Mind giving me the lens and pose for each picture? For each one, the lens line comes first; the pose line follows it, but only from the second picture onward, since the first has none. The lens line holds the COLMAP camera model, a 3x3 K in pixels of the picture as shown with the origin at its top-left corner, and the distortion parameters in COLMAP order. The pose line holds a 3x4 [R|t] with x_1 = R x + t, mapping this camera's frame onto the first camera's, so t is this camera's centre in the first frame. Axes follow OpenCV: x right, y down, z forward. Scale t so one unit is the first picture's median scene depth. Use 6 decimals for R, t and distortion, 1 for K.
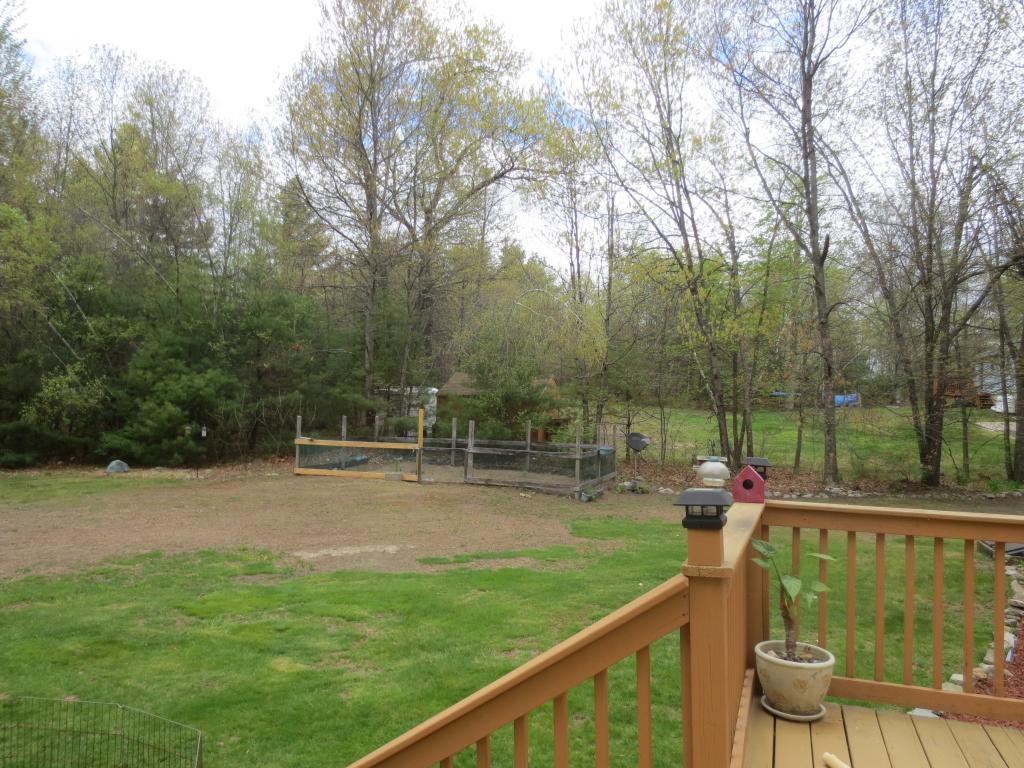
lens RADIAL K [[723.7, 0, 512.0], [0, 723.7, 384.0], [0, 0, 1]] dist [-0.002950, 0.004903]
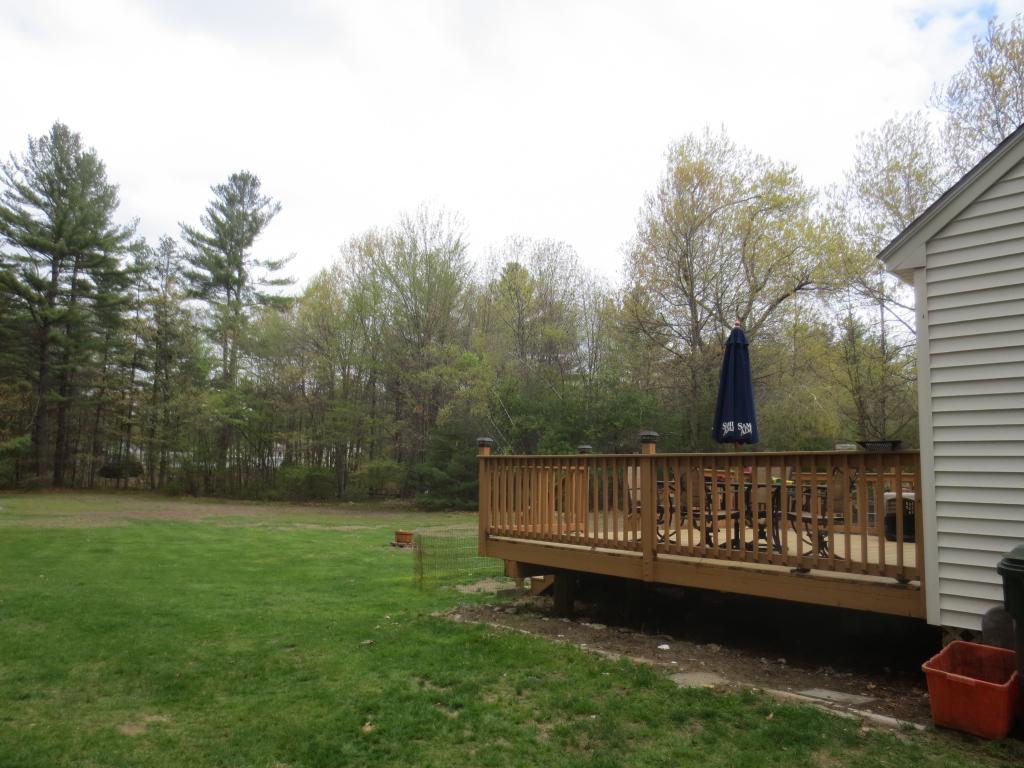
lens RADIAL K [[737.4, 0, 498.0], [0, 737.4, 383.3], [0, 0, 1]] dist [-0.003748, 0.003847]
pose [[0.883940, -0.059962, -0.463739, 0.132336], [0.005598, 0.993030, -0.117729, 0.024052], [0.467566, 0.101470, 0.878115, -0.415162]]
